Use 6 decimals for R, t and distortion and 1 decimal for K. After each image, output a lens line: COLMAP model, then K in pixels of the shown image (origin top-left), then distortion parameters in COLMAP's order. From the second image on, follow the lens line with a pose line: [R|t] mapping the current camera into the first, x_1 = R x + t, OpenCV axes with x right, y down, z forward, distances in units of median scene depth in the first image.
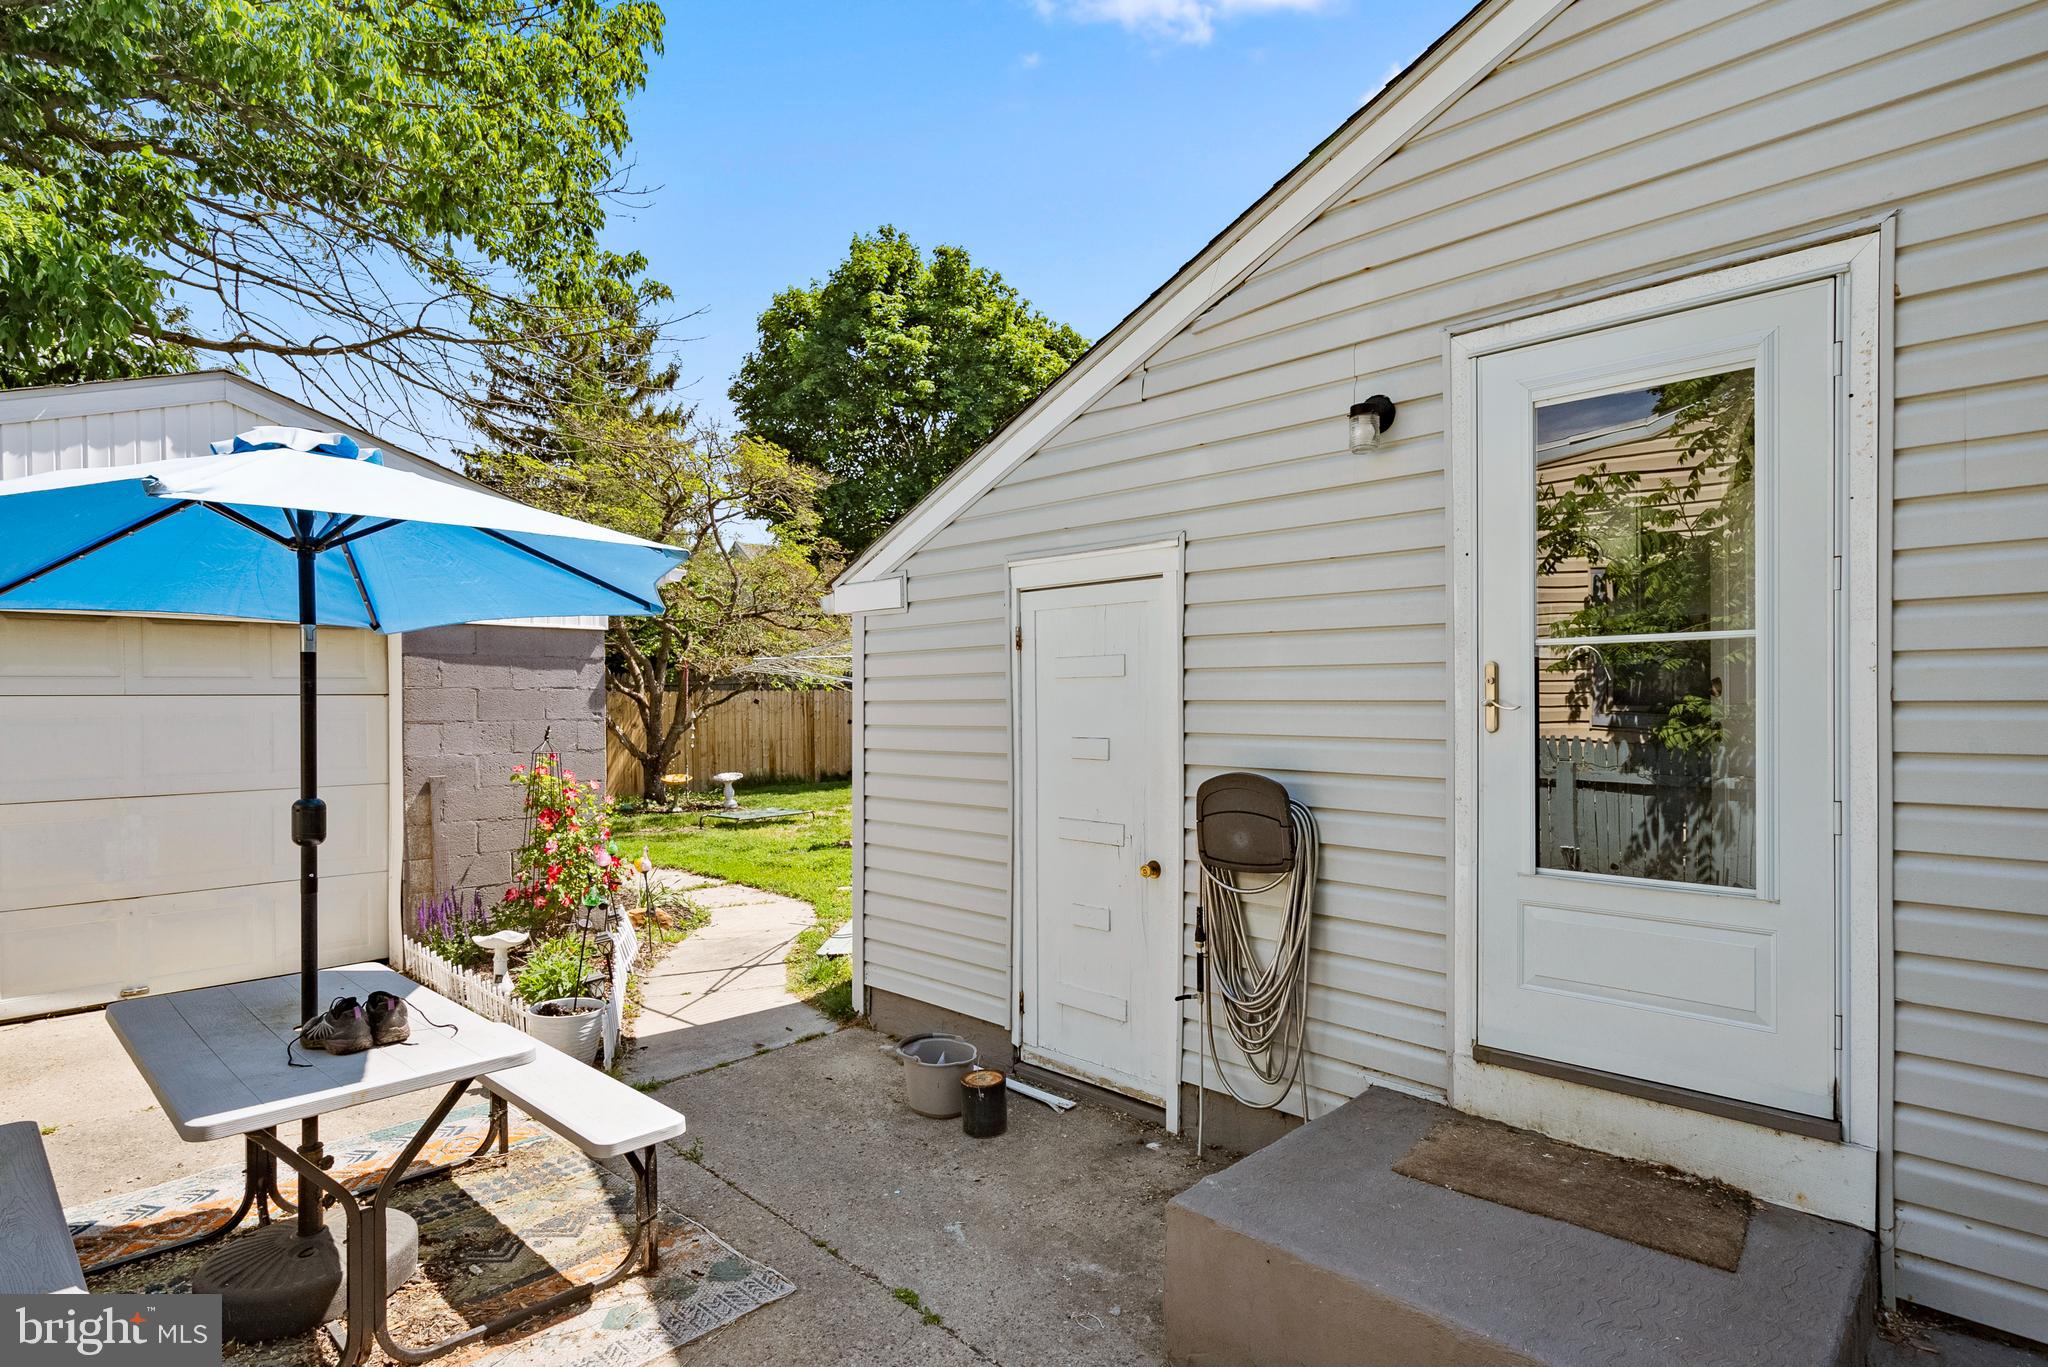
lens RADIAL K [[1076.9, 0, 1024.0], [0, 1076.9, 683.5], [0, 0, 1]] dist [0.000764, 0.000318]
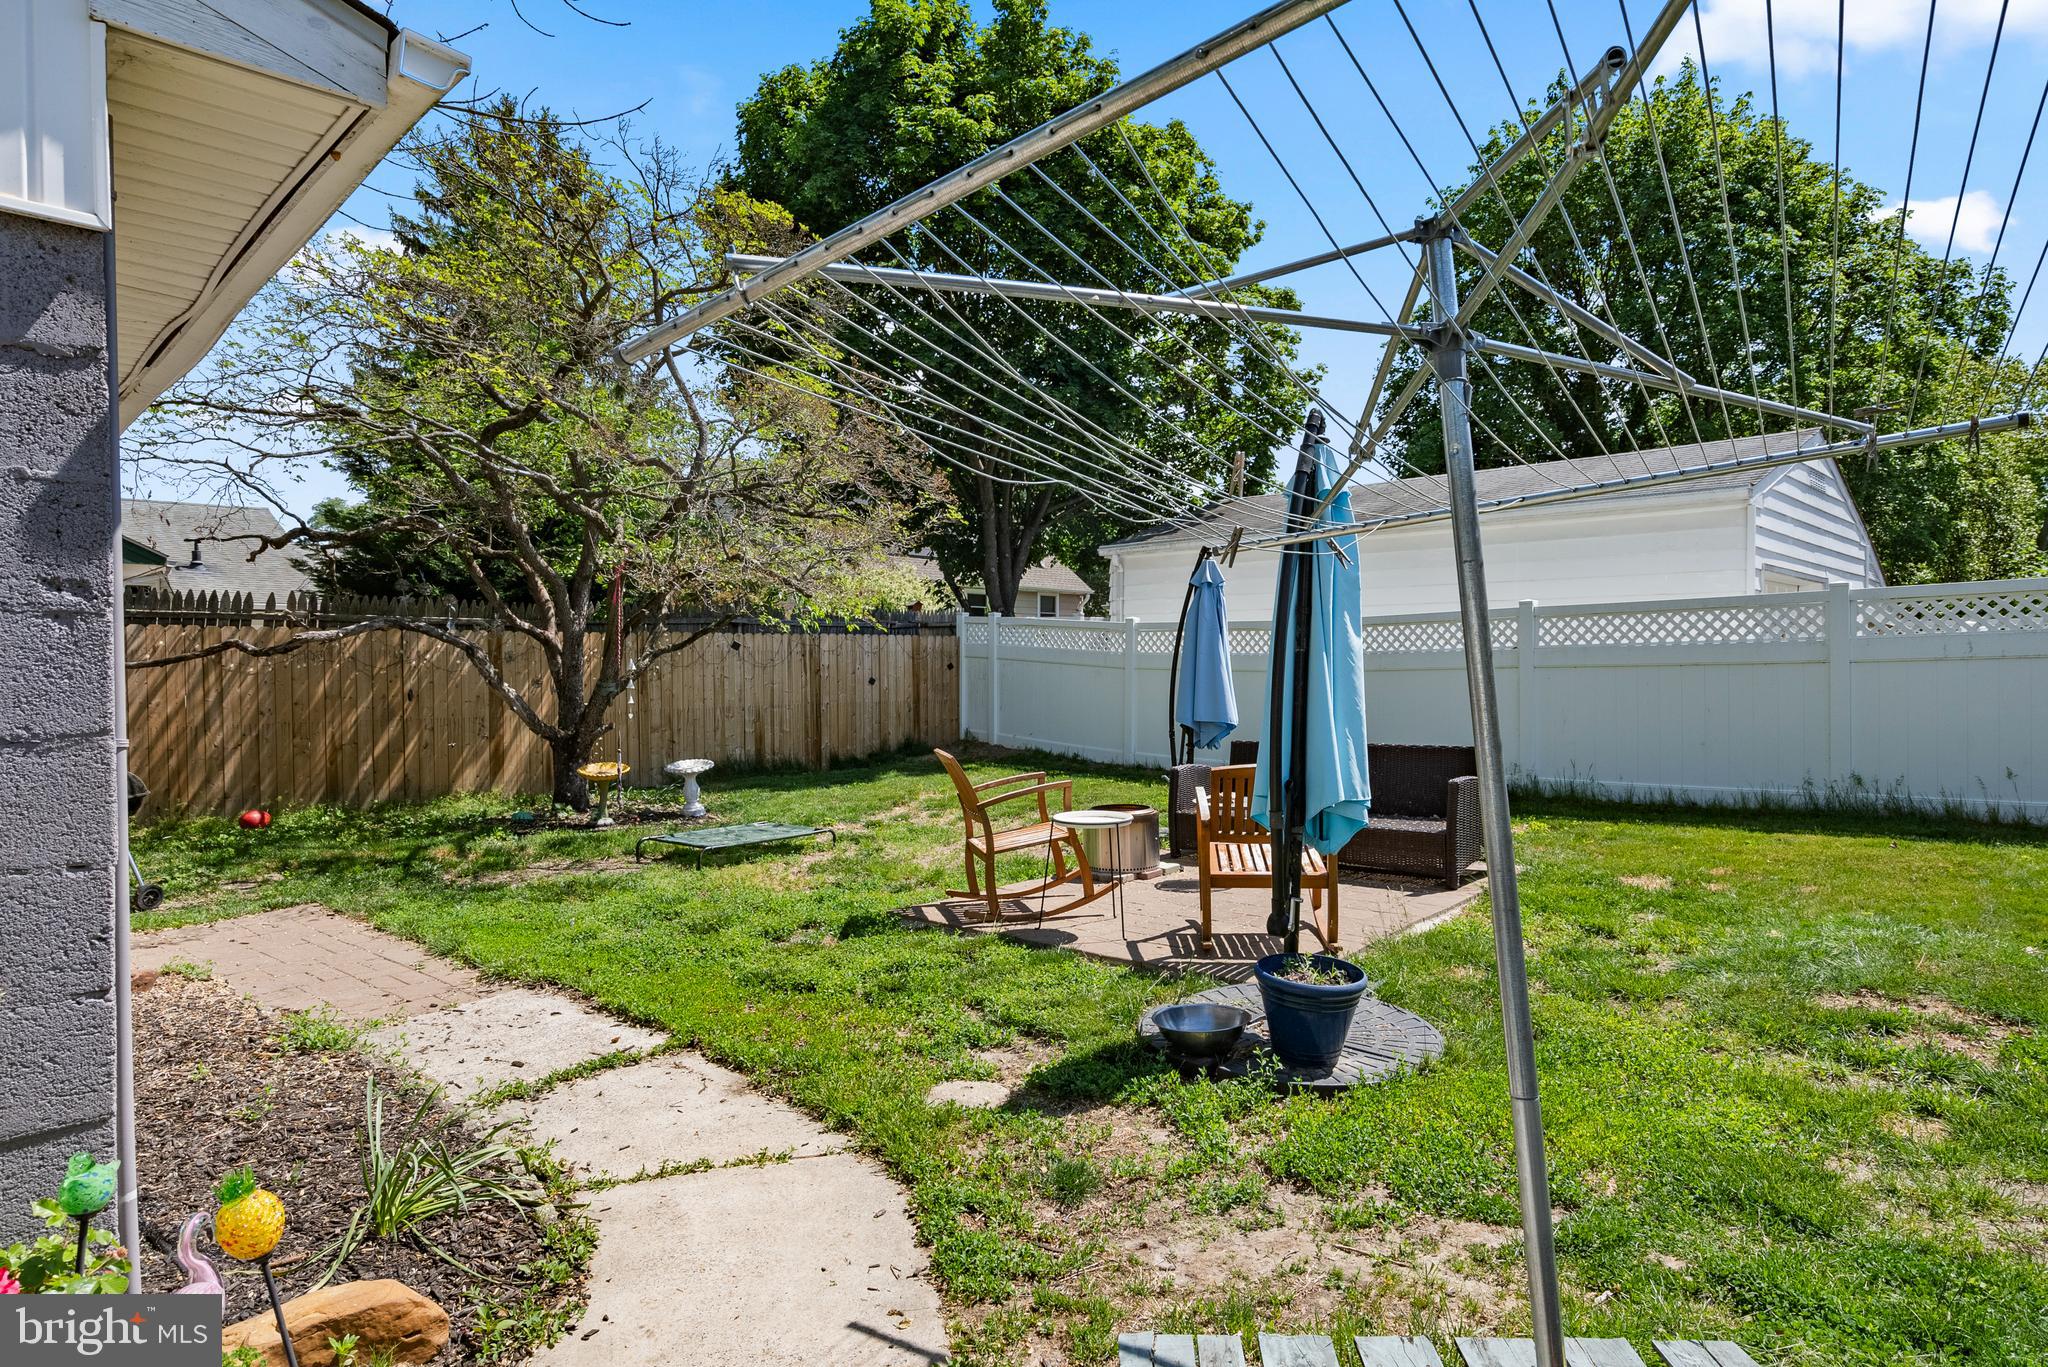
lens RADIAL K [[1146.1, 0, 1028.0], [0, 1146.1, 660.3], [0, 0, 1]] dist [0.000895, 0.000314]
pose [[0.999964, 0.004475, 0.007170, -0.083566], [-0.004553, 0.999931, 0.010872, 0.017286], [-0.007121, -0.010905, 0.999915, 0.333086]]
